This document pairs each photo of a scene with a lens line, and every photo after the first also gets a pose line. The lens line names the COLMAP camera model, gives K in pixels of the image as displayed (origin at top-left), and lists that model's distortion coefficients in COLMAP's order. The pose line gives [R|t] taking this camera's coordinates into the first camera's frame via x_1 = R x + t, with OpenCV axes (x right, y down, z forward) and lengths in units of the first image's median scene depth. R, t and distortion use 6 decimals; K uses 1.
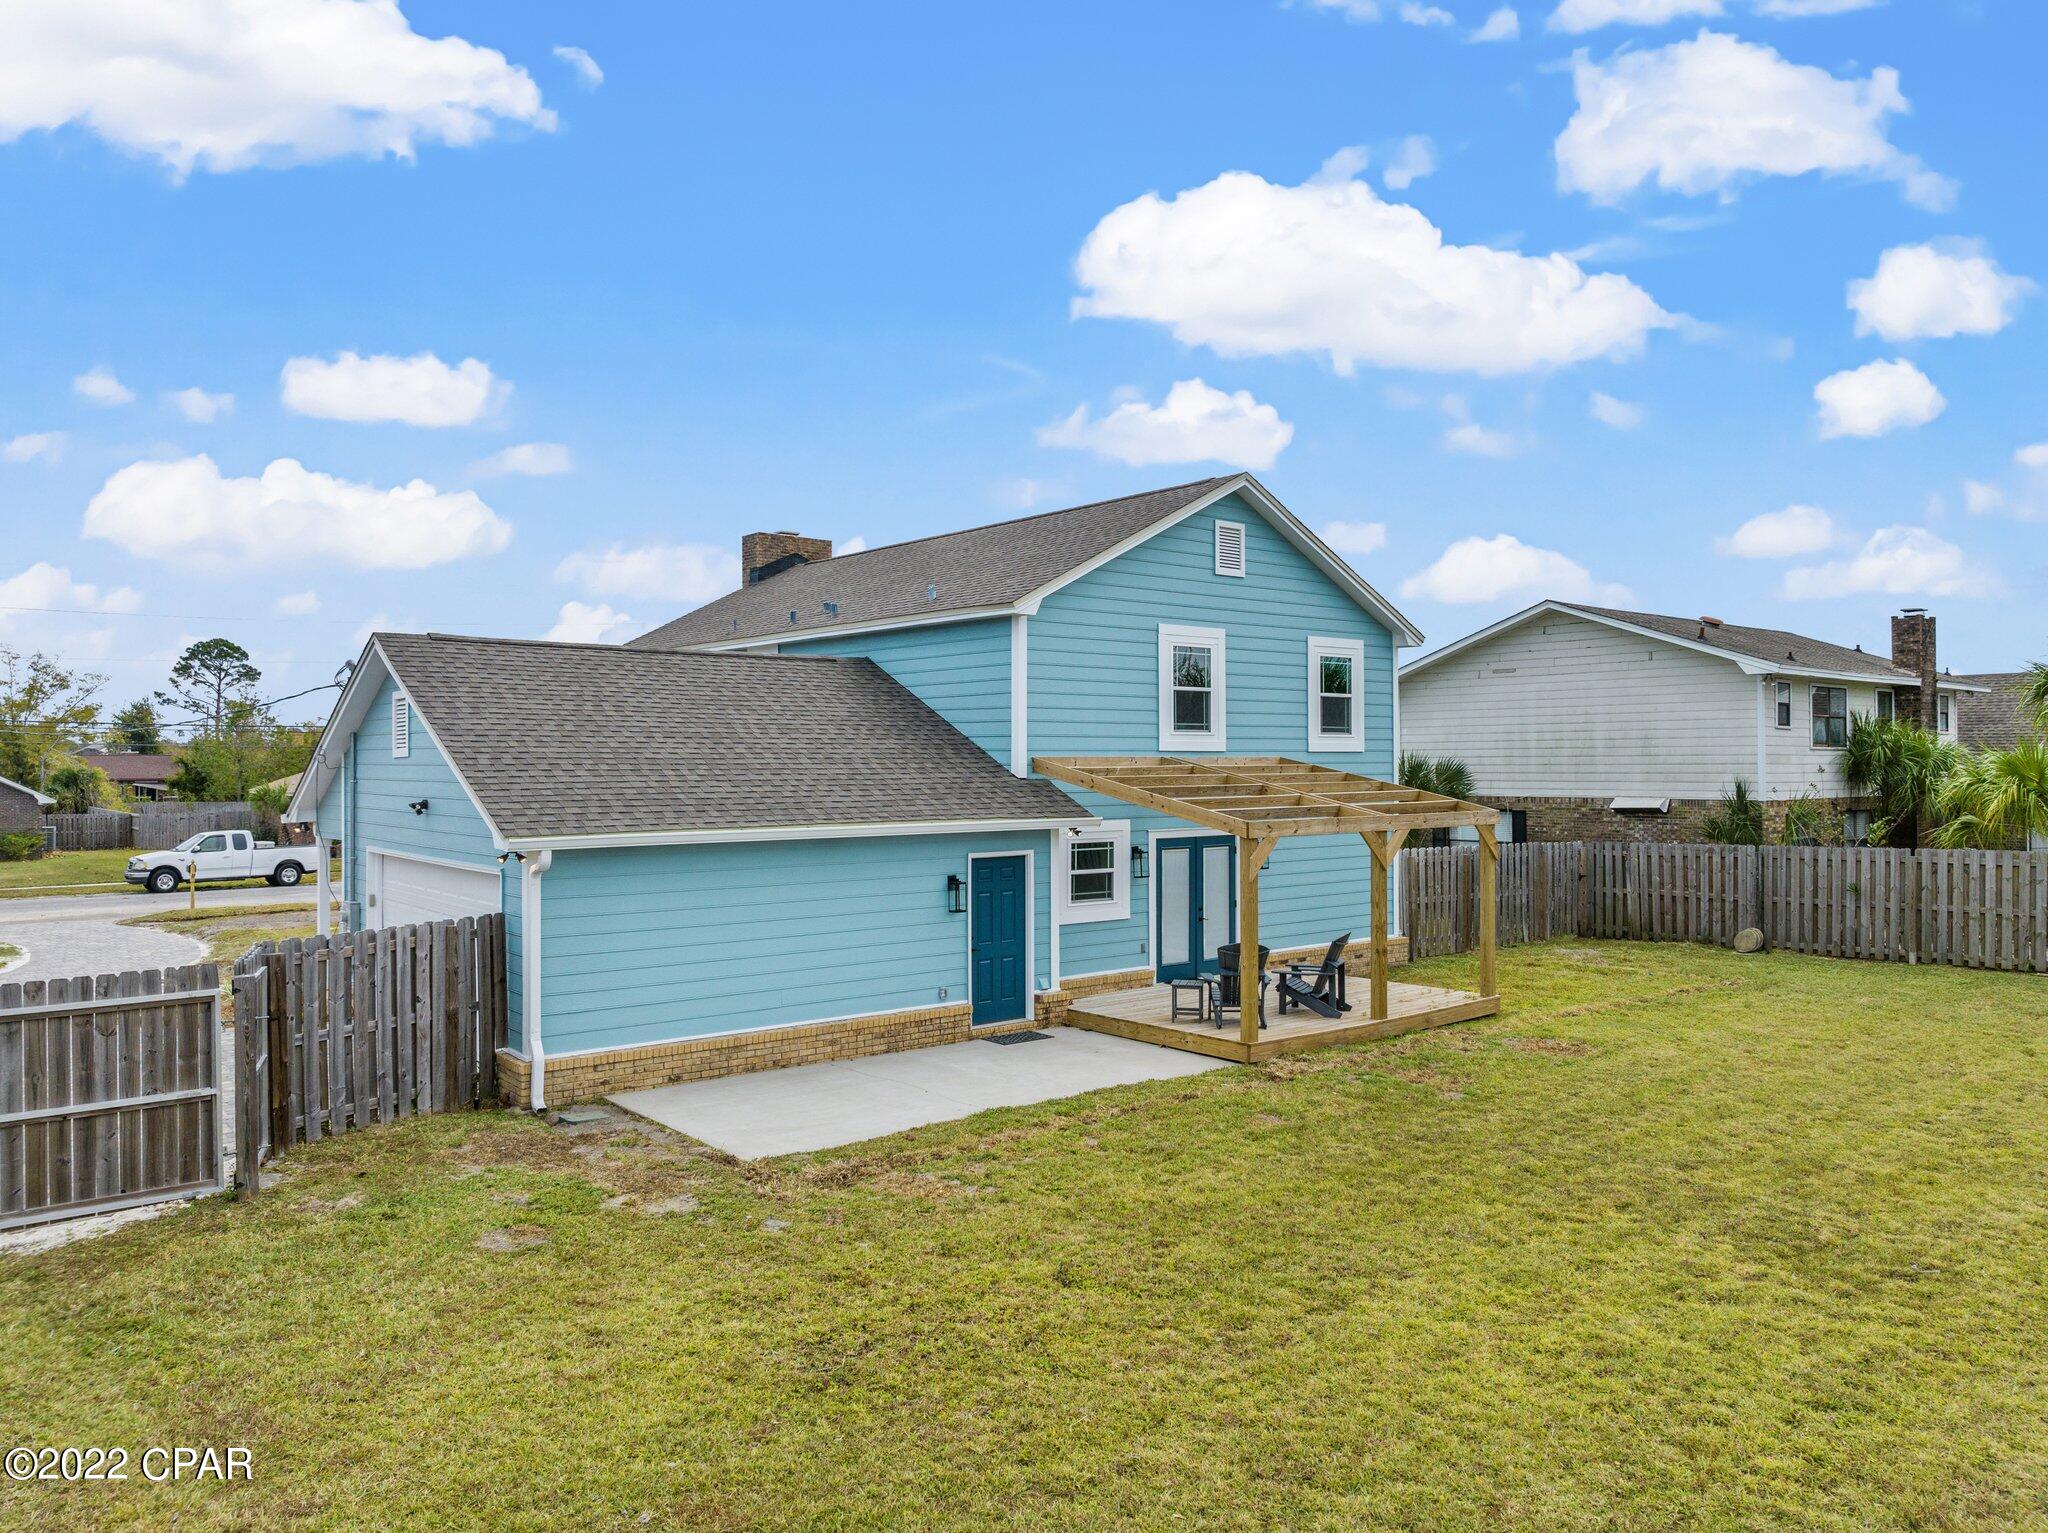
lens RADIAL K [[1429.8, 0, 1020.5], [0, 1429.8, 759.7], [0, 0, 1]] dist [-0.035903, 0.000678]
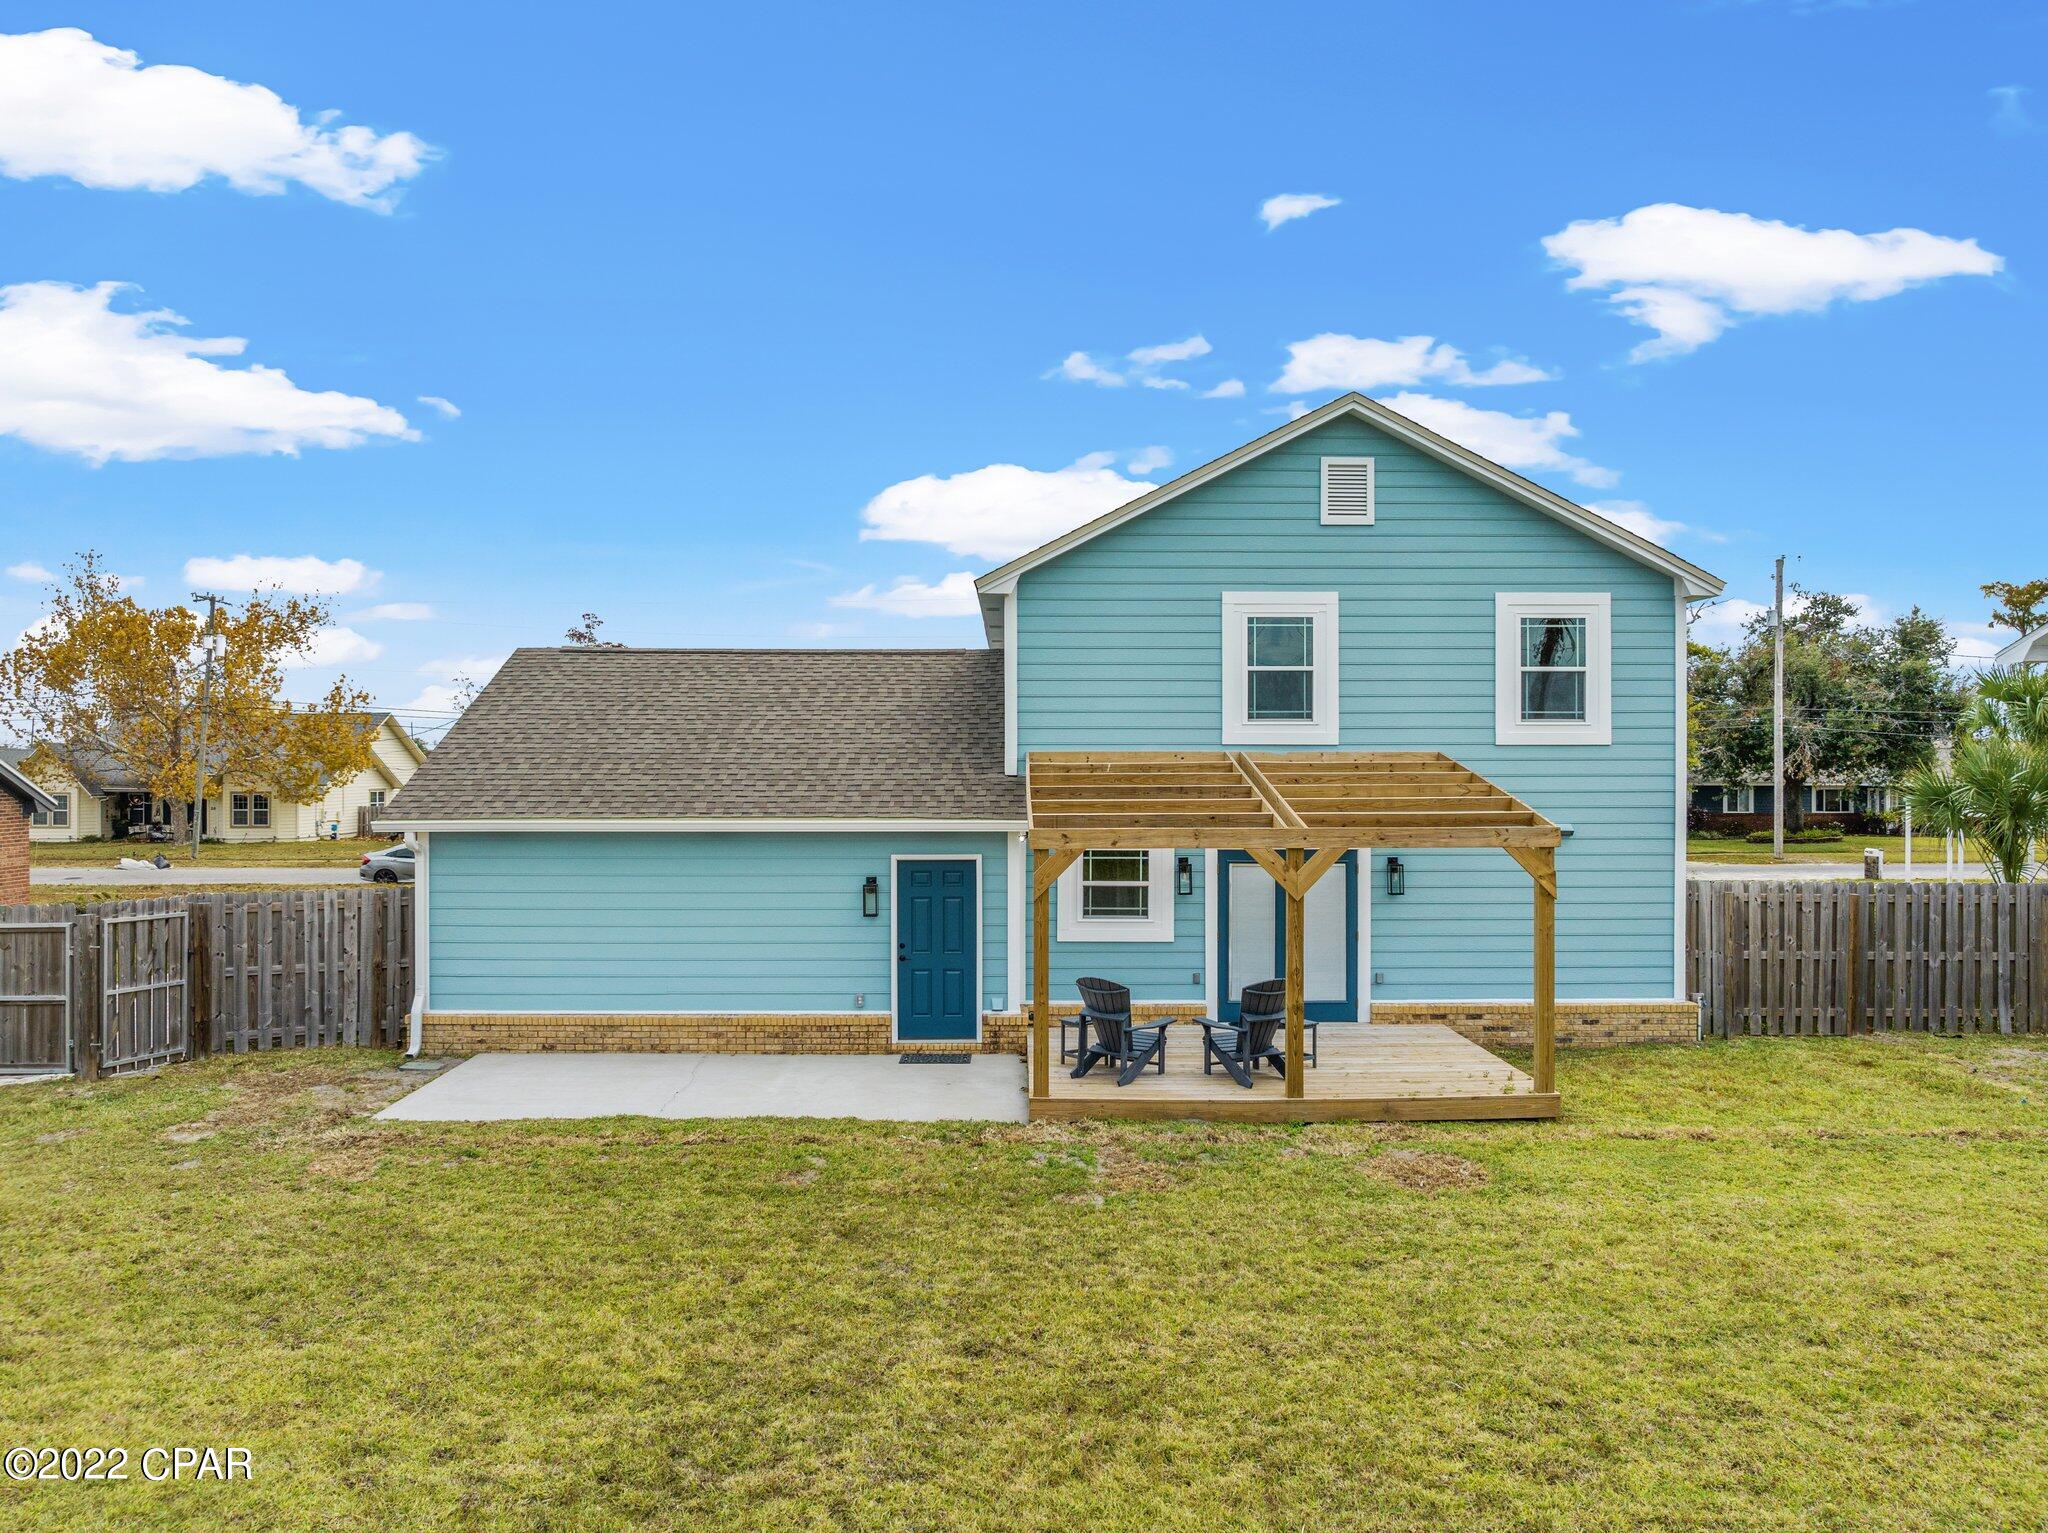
lens RADIAL K [[1429.6, 0, 1037.5], [0, 1429.6, 763.1], [0, 0, 1]] dist [-0.039746, -0.003770]
pose [[0.781886, 0.002605, -0.623416, 0.608542], [-0.000515, 0.999994, 0.003532, 0.002130], [0.623421, -0.002441, 0.781882, 0.321648]]
